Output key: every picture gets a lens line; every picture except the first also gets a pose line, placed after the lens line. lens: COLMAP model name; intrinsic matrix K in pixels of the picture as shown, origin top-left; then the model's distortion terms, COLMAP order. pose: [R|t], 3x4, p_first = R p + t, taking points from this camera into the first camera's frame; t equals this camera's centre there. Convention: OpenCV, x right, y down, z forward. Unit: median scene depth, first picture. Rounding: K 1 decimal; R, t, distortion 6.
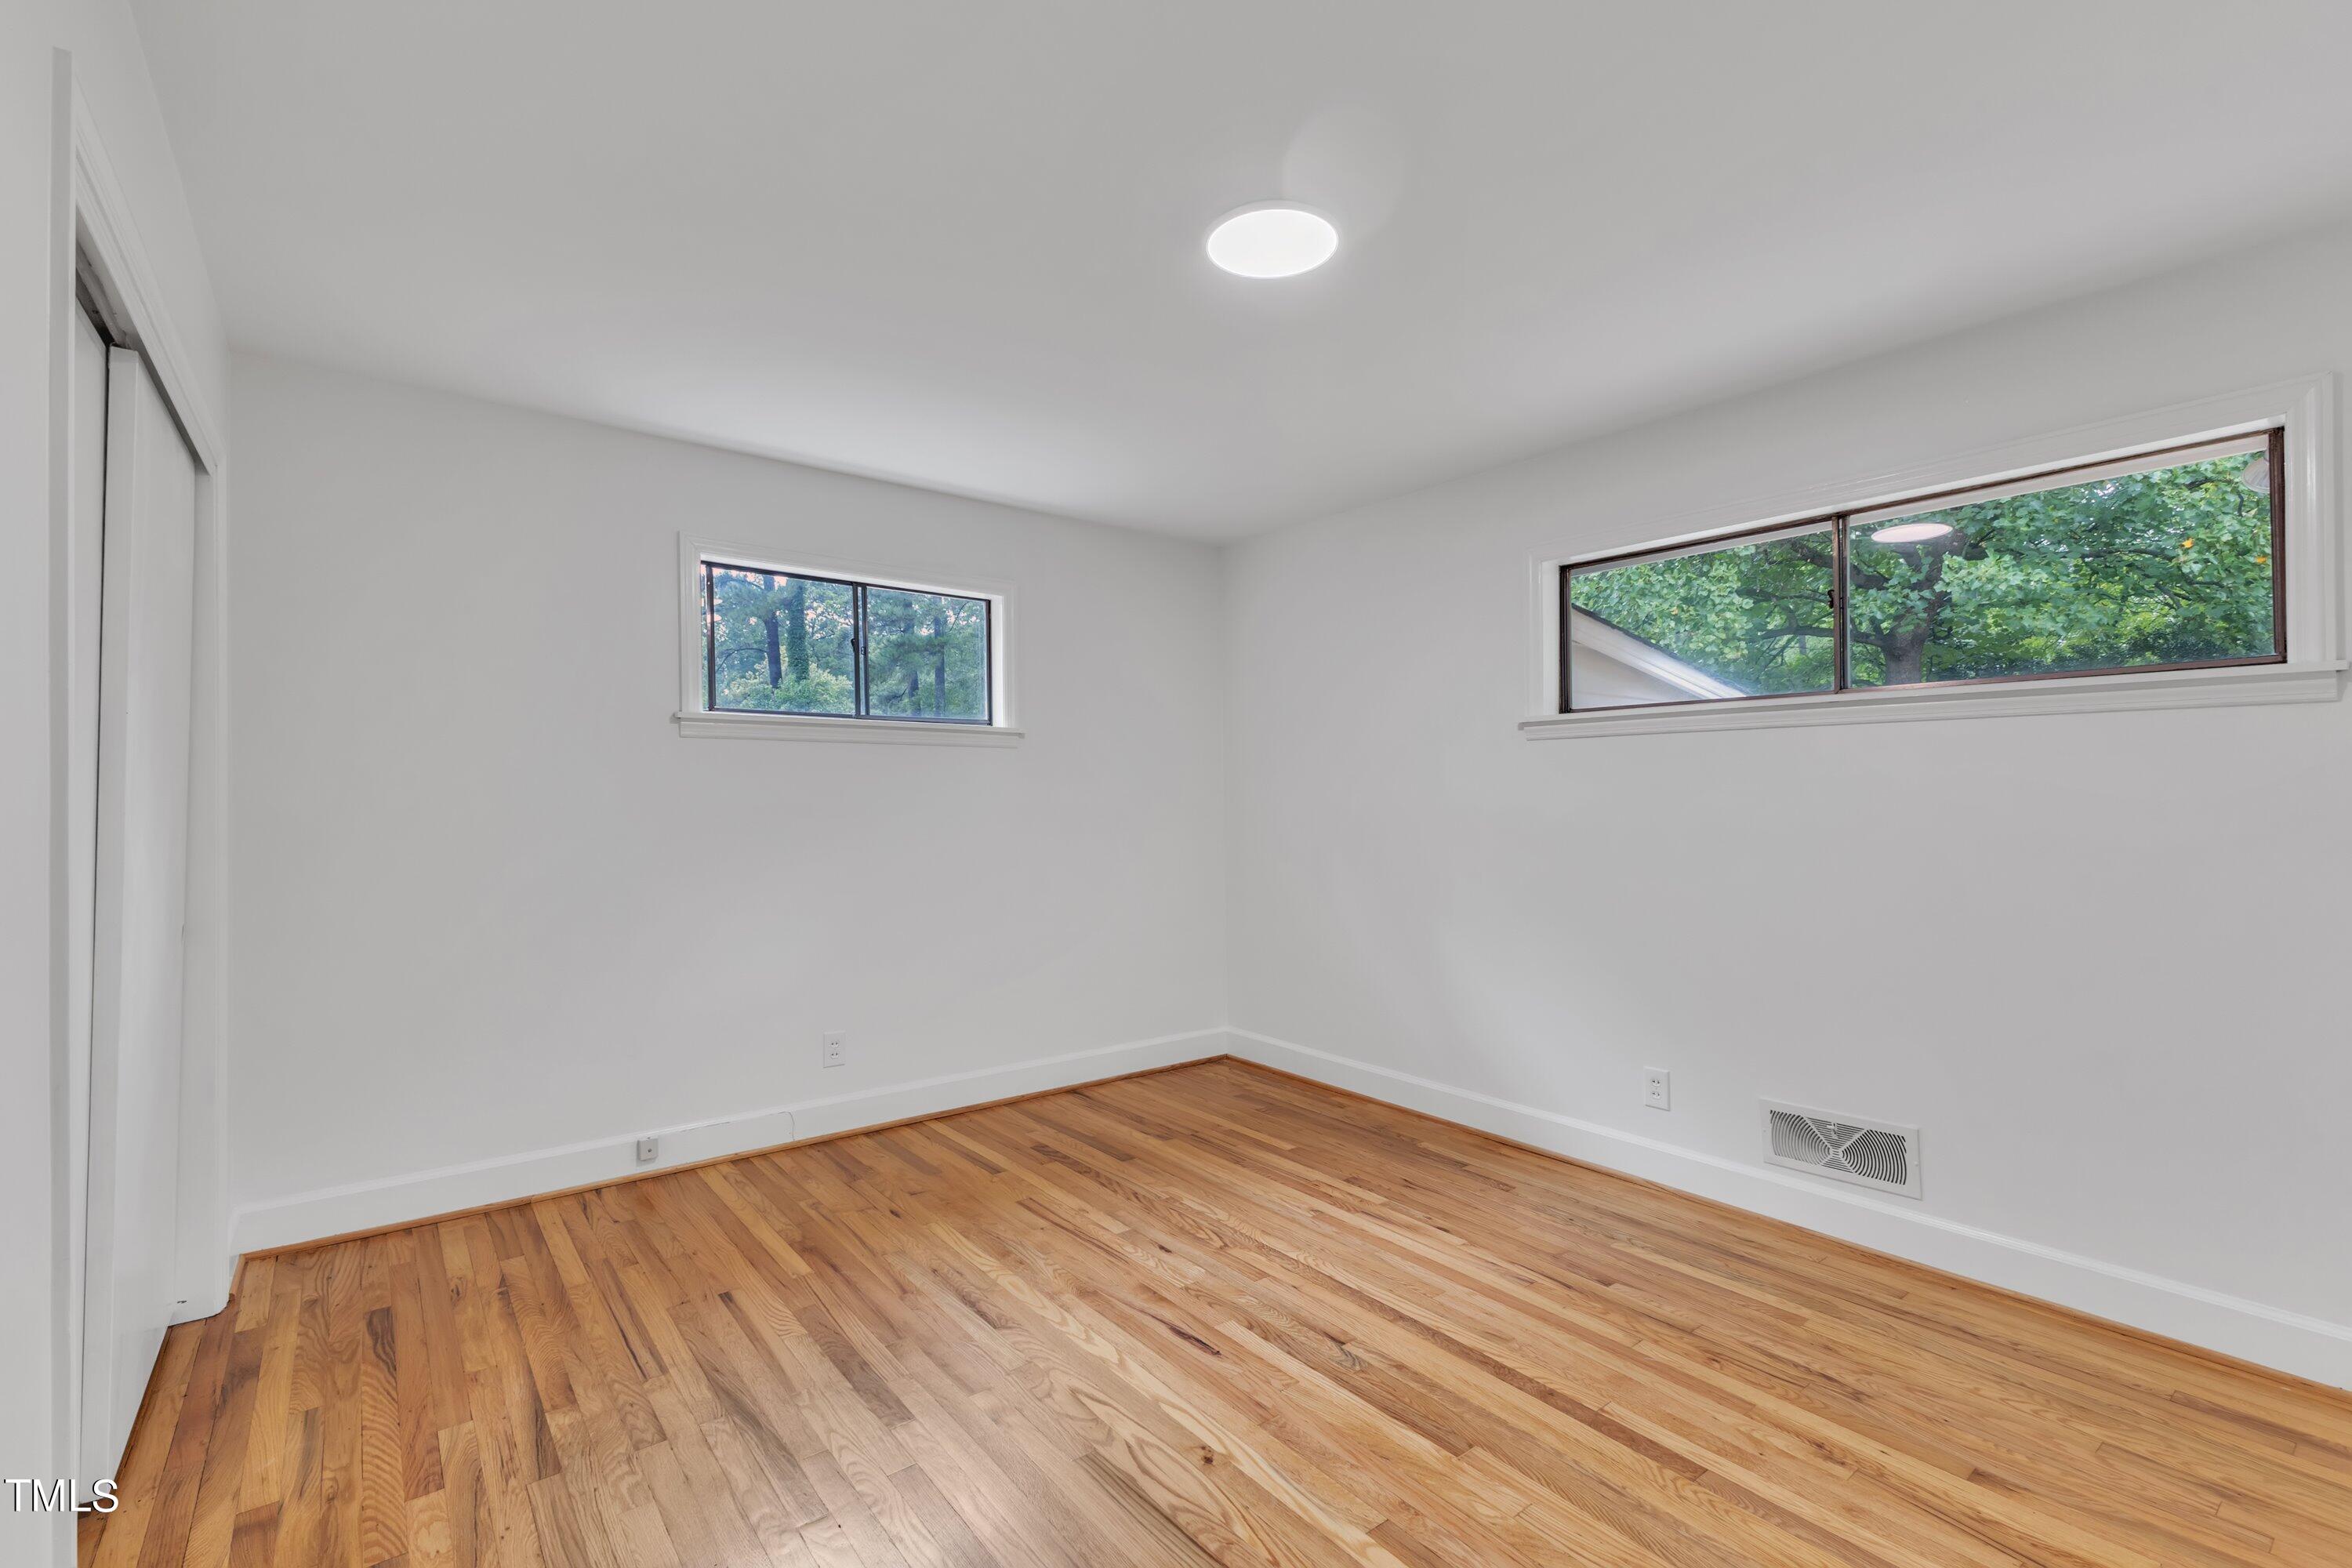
lens RADIAL K [[1027.0, 0, 1183.4], [0, 1027.0, 782.1], [0, 0, 1]] dist [0.008920, -0.000593]
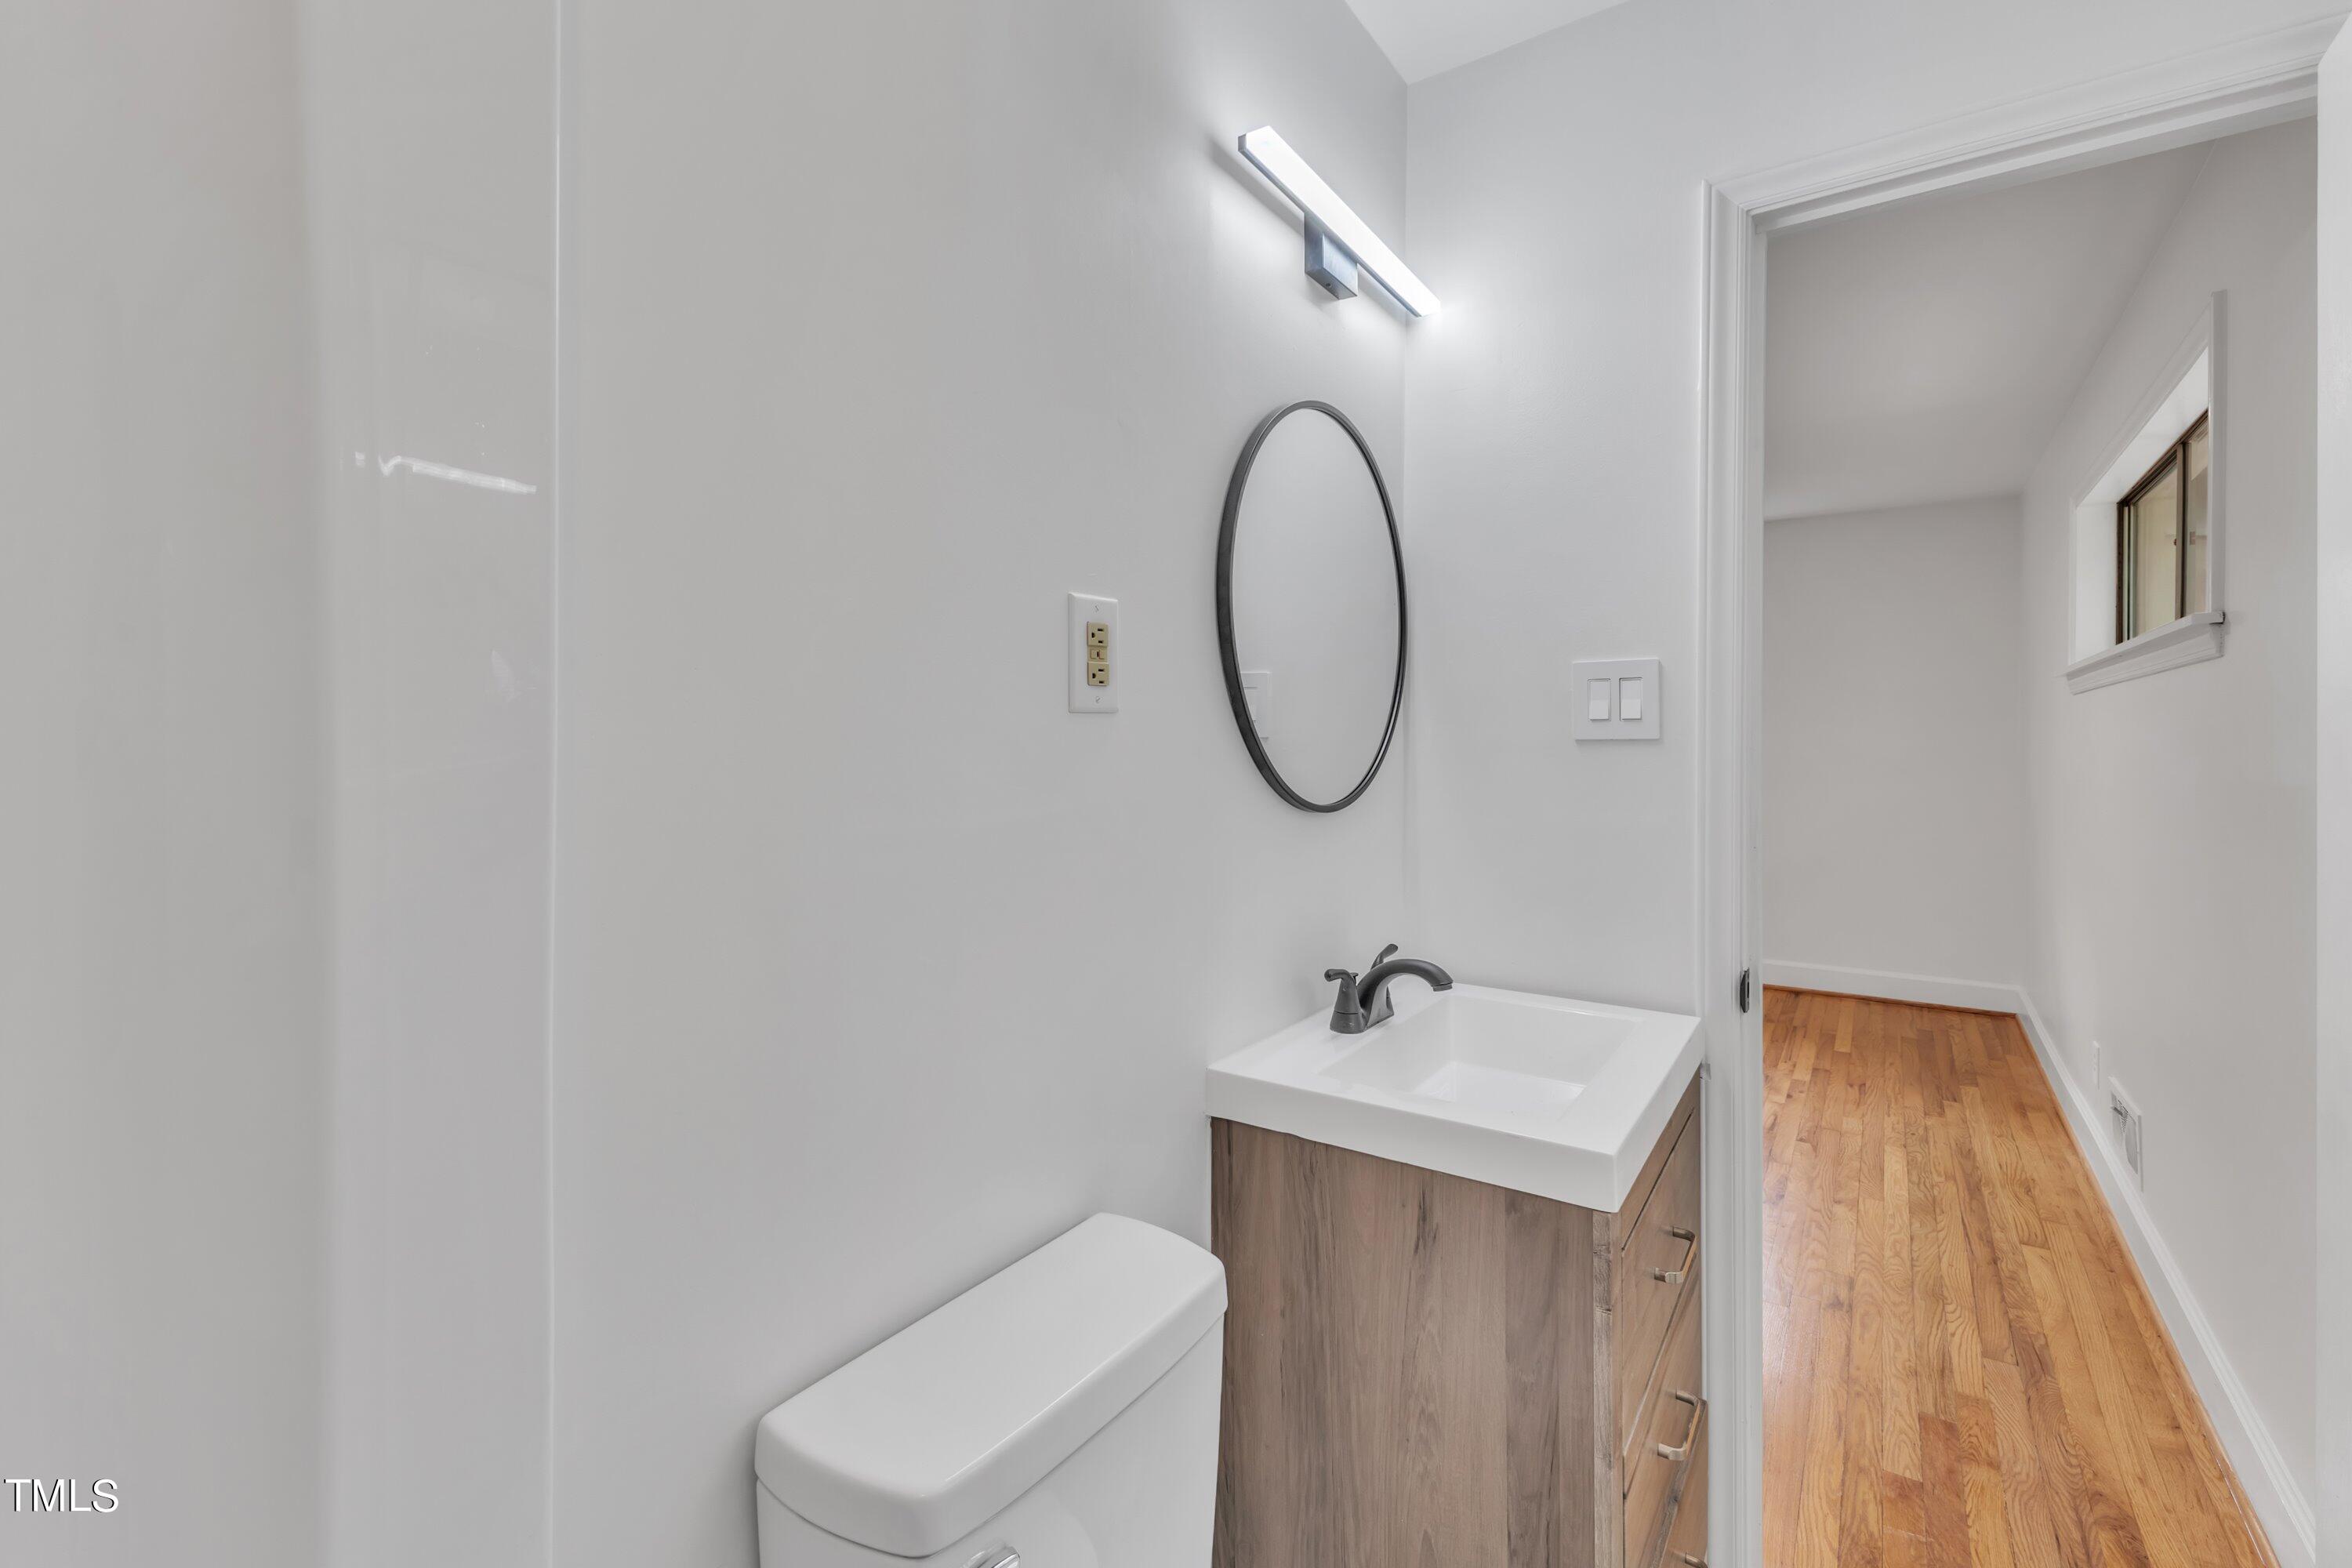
lens RADIAL K [[1027.0, 0, 1183.4], [0, 1027.0, 782.1], [0, 0, 1]] dist [0.008920, -0.000593]
pose [[0.293700, 0.017363, -0.955740, 1.633569], [0.018737, 0.999538, 0.023917, 0.013594], [0.955714, -0.024932, 0.293239, -0.075716]]
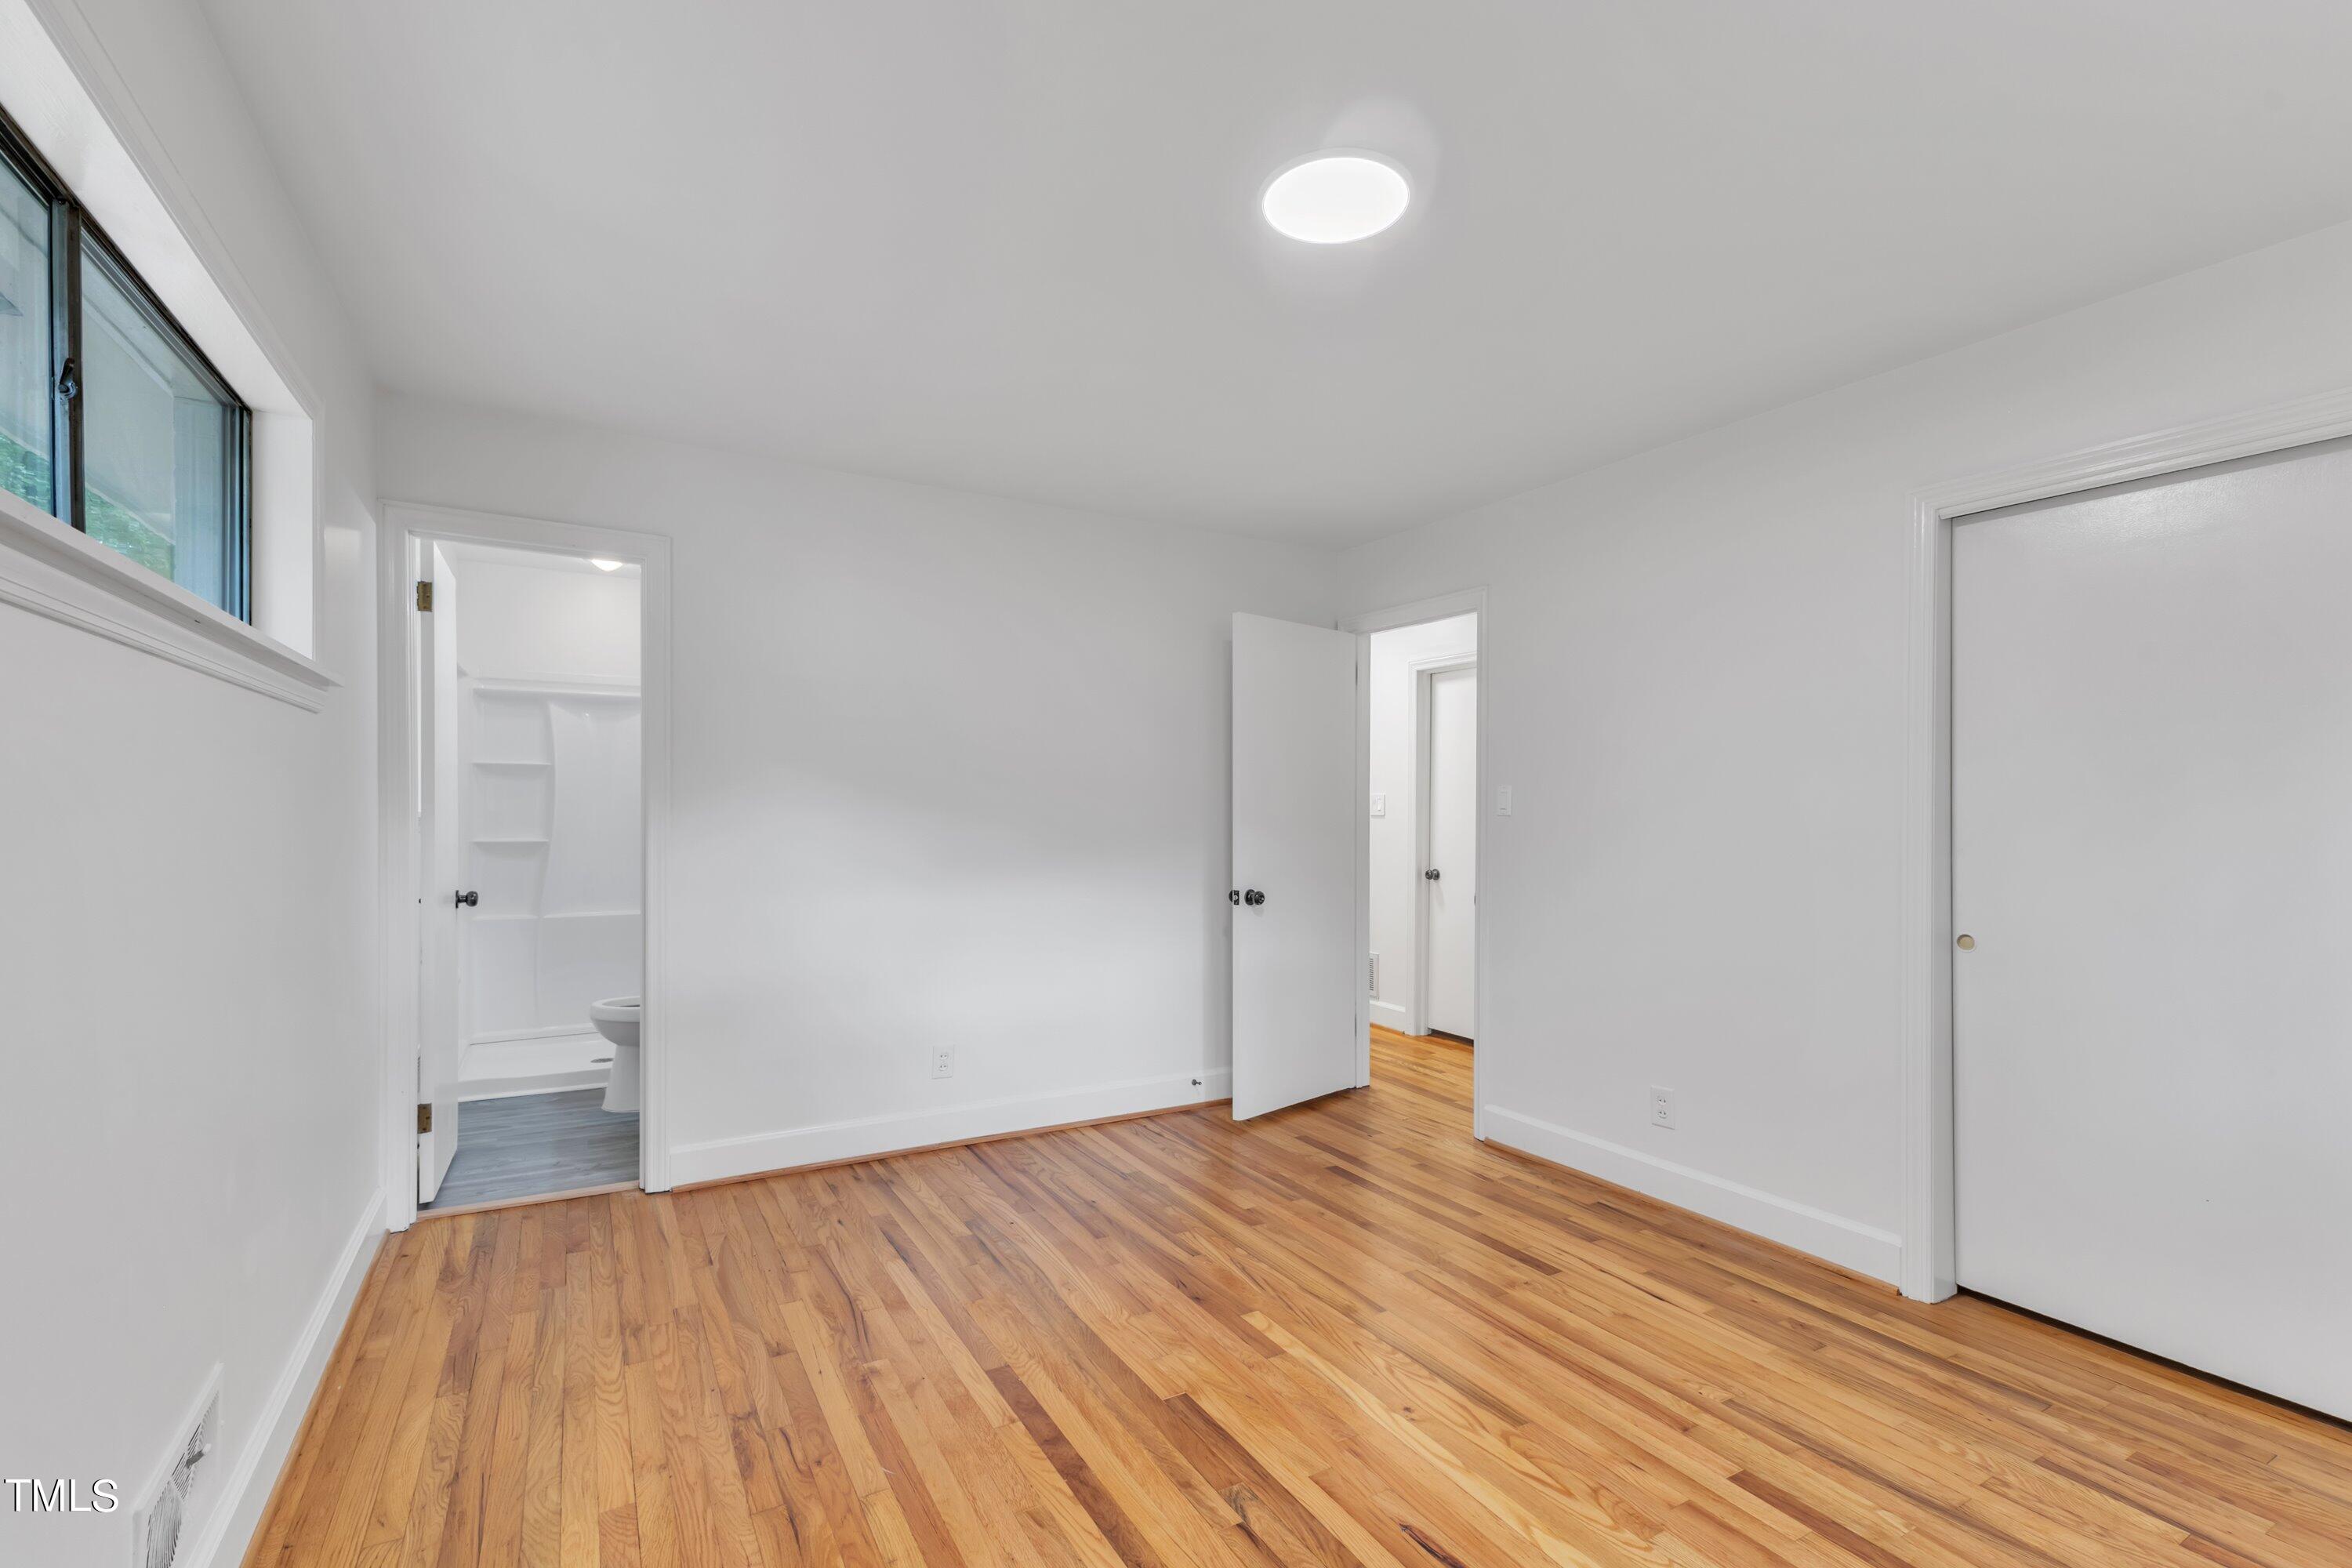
lens RADIAL K [[1027.0, 0, 1183.4], [0, 1027.0, 782.1], [0, 0, 1]] dist [0.008920, -0.000593]
pose [[-0.988897, -0.003917, 0.148549, 0.087838], [-0.009163, 0.999358, -0.034649, 0.015023], [-0.148318, -0.035625, -0.988298, 1.886347]]
